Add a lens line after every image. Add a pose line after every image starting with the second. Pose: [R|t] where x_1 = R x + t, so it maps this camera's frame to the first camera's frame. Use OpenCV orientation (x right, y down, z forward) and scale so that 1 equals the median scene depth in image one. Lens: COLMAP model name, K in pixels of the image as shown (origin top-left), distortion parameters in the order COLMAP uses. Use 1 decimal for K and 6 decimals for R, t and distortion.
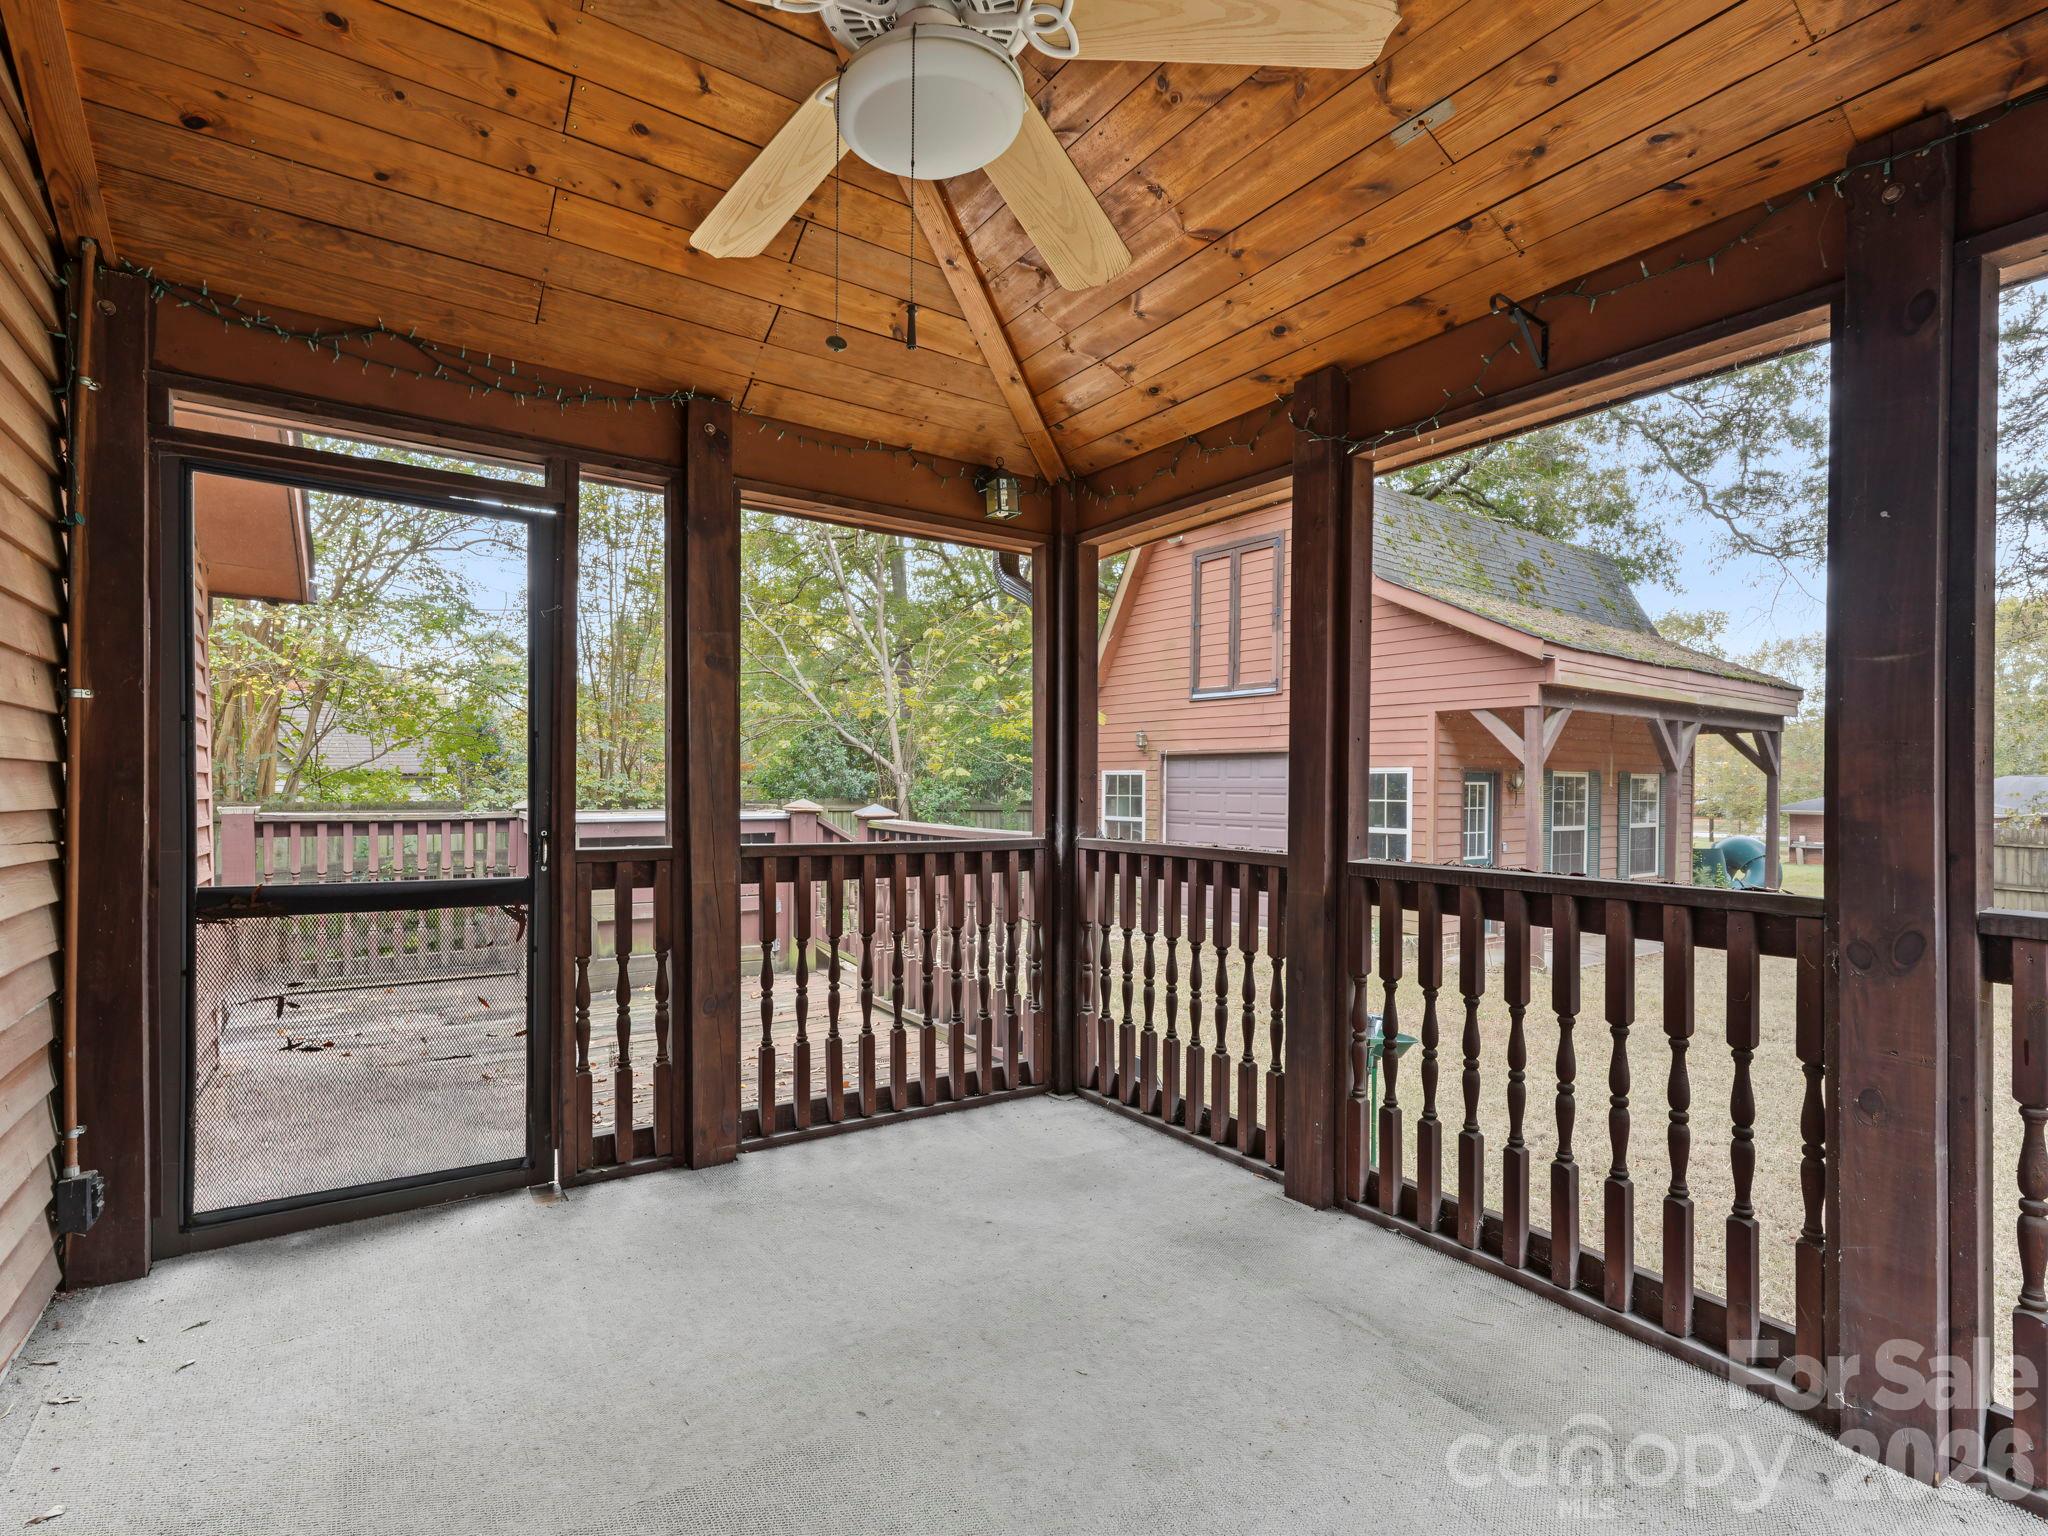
lens RADIAL K [[1017.0, 0, 1033.3], [0, 1017.0, 791.6], [0, 0, 1]] dist [0.001249, 0.001055]
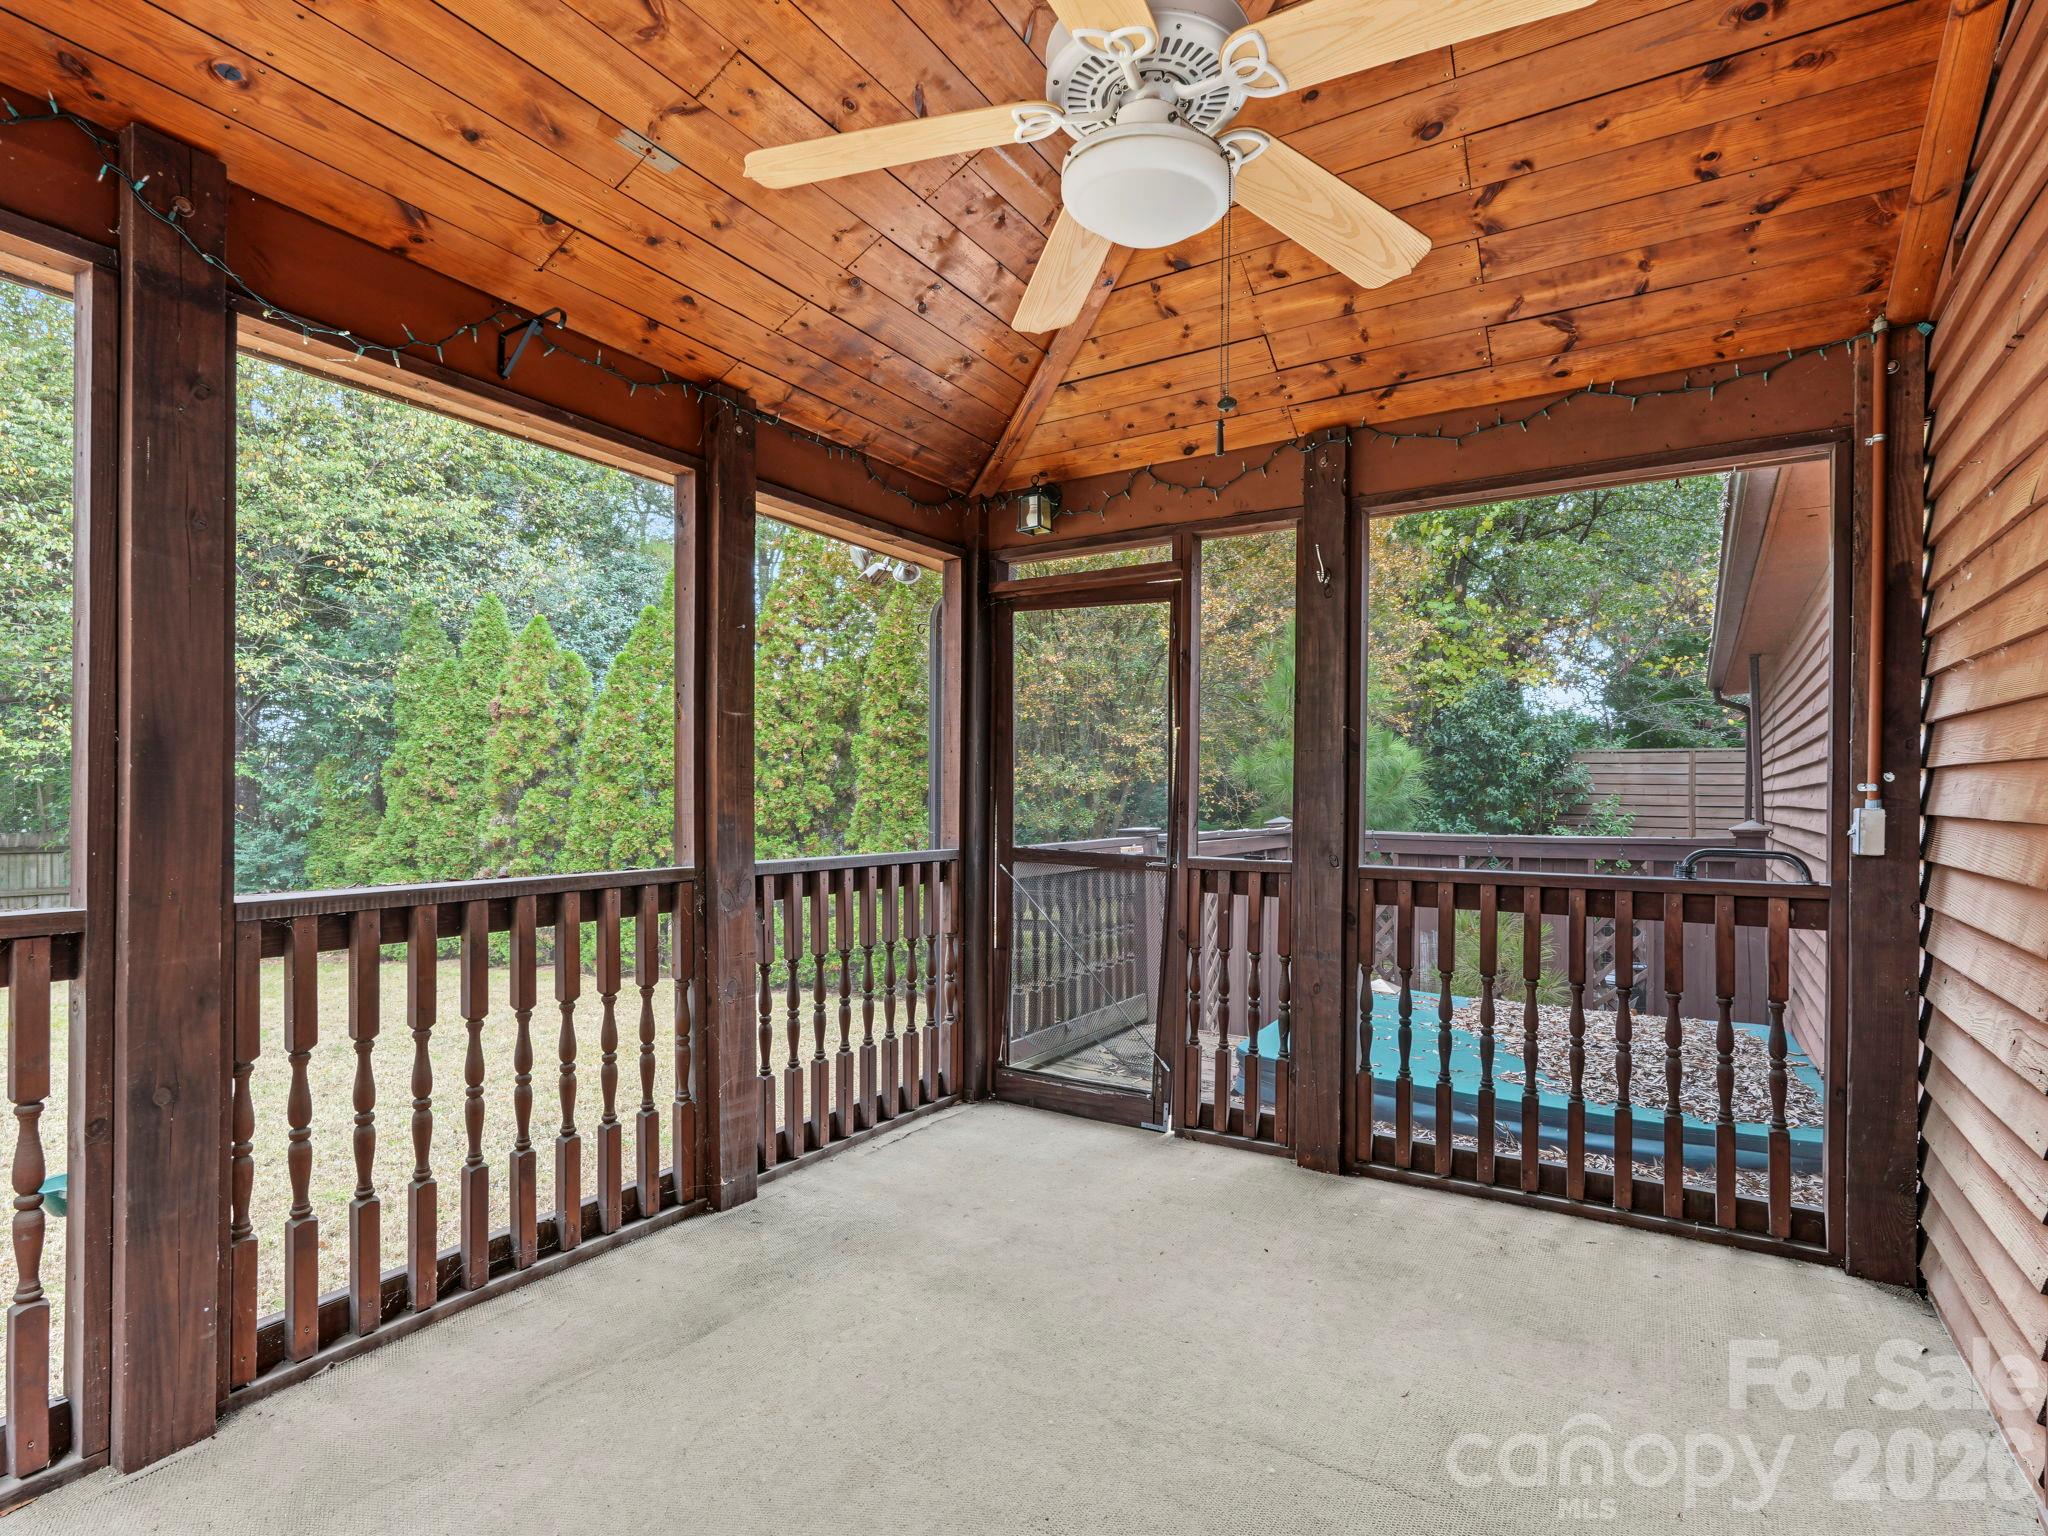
lens RADIAL K [[1017.0, 0, 1033.3], [0, 1017.0, 791.6], [0, 0, 1]] dist [0.001249, 0.001055]
pose [[-0.401078, -0.011429, 0.915973, -0.404580], [-0.003142, 0.999933, 0.011101, -0.011713], [-0.916038, 0.001575, -0.401087, 0.588953]]
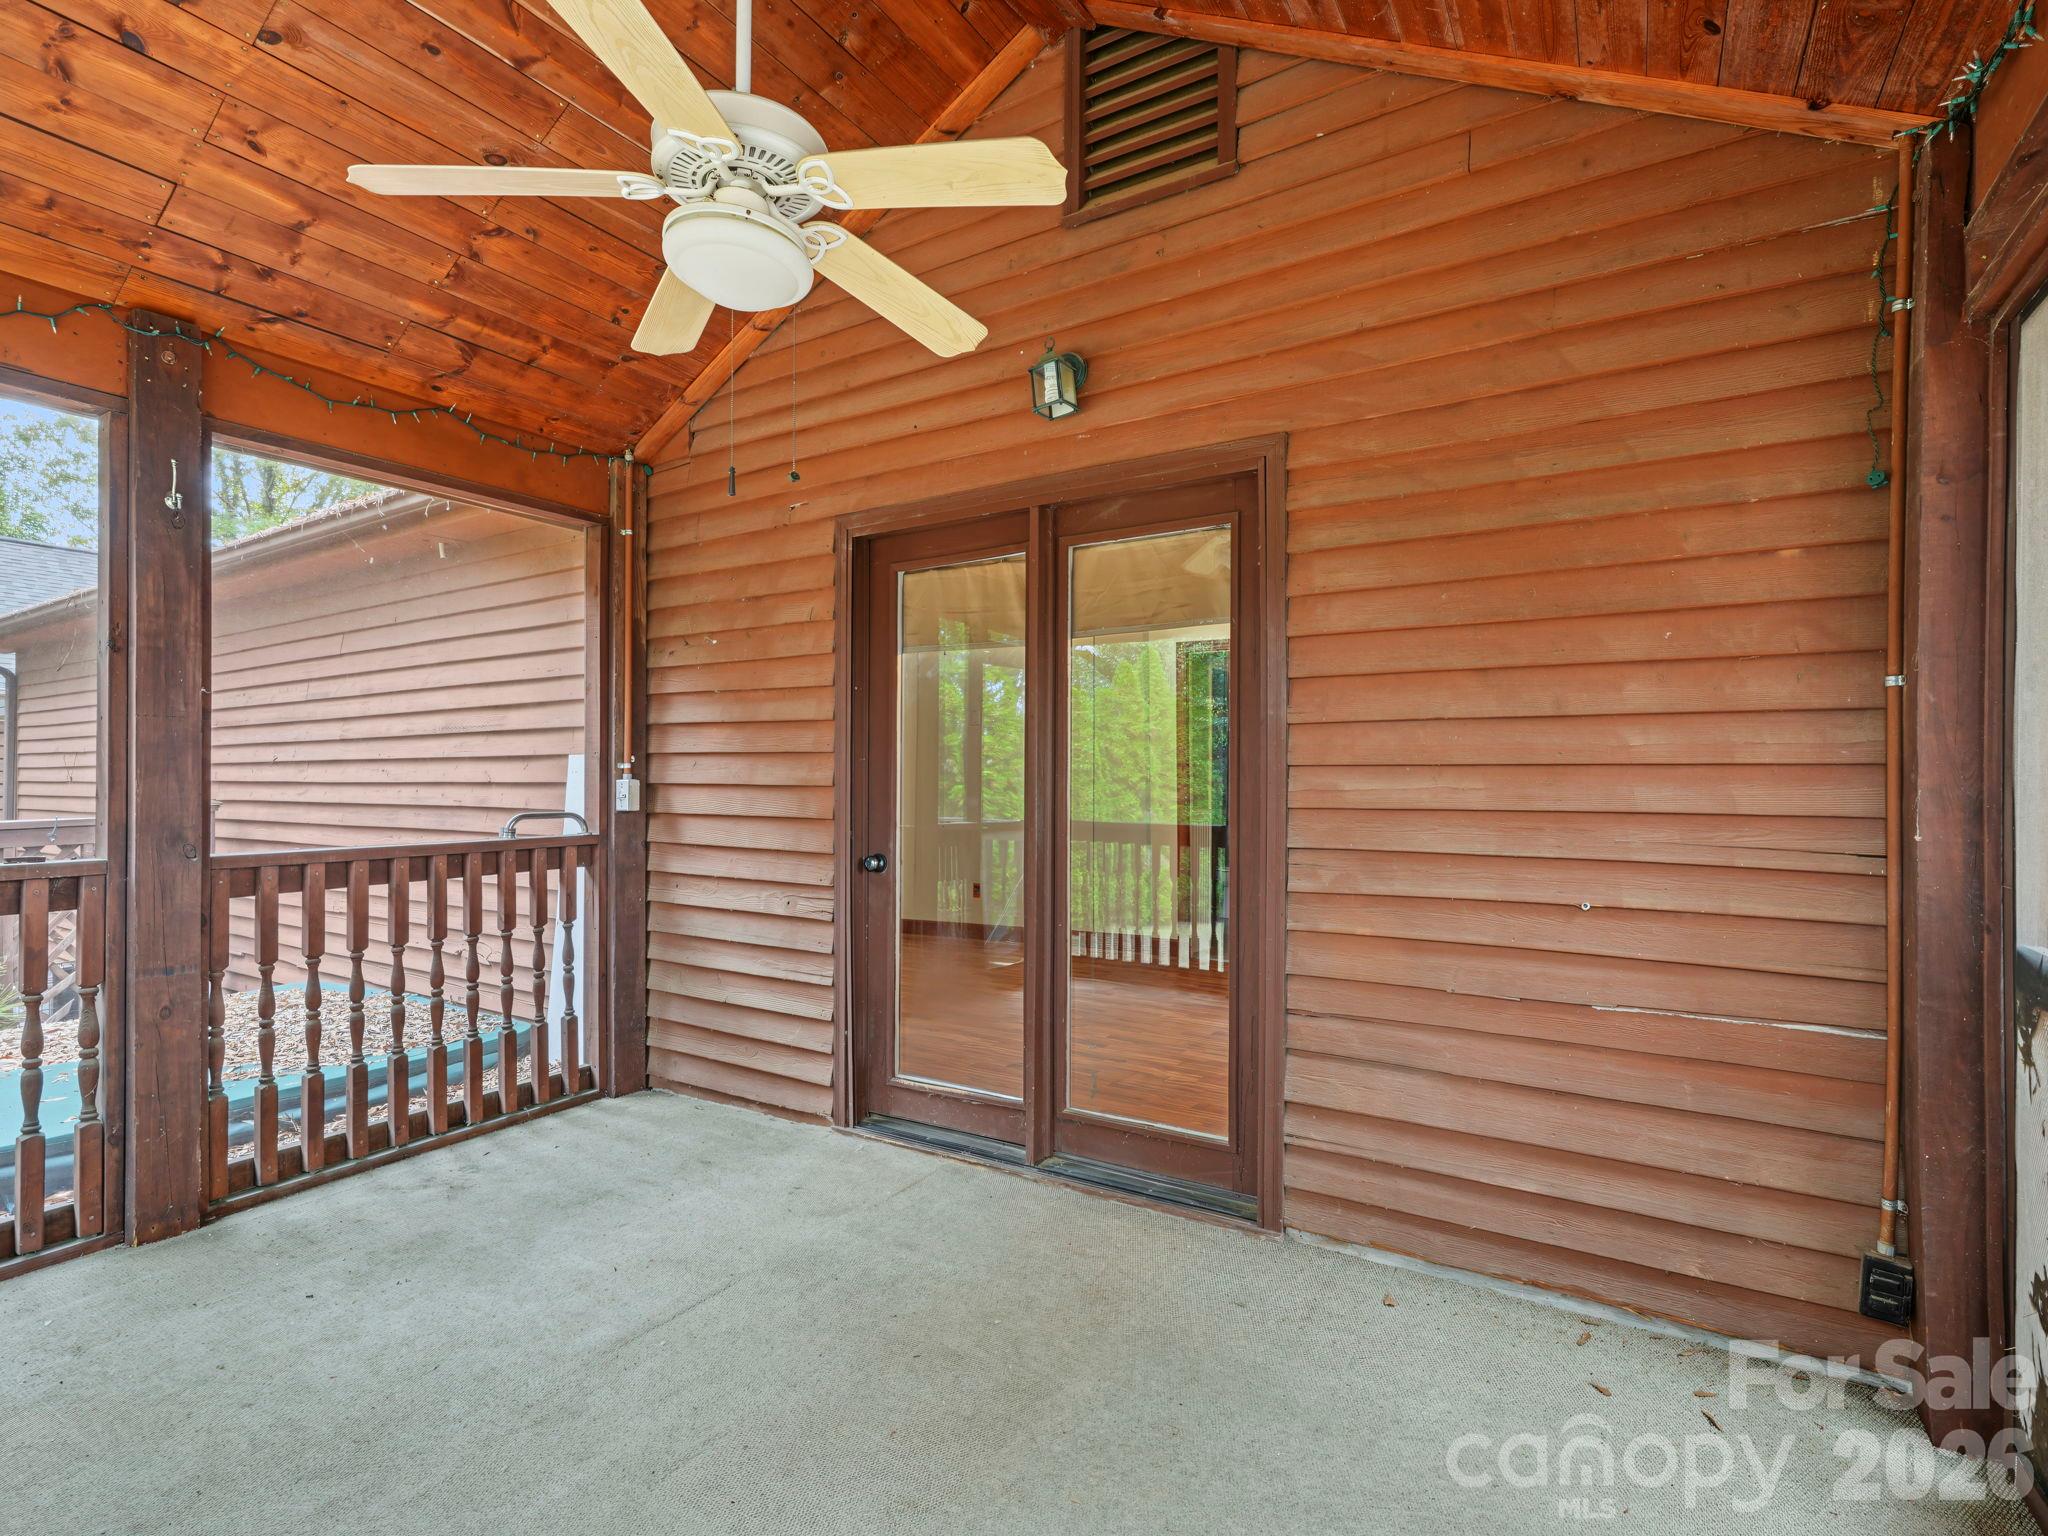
lens RADIAL K [[1024.0, 0, 1031.5], [0, 1024.0, 778.8], [0, 0, 1]] dist [0.003884, 0.000549]
pose [[-0.916519, -0.012080, -0.399808, 0.032401], [-0.016573, 0.999832, 0.007783, -0.010377], [0.399647, 0.013759, -0.916566, 0.901140]]
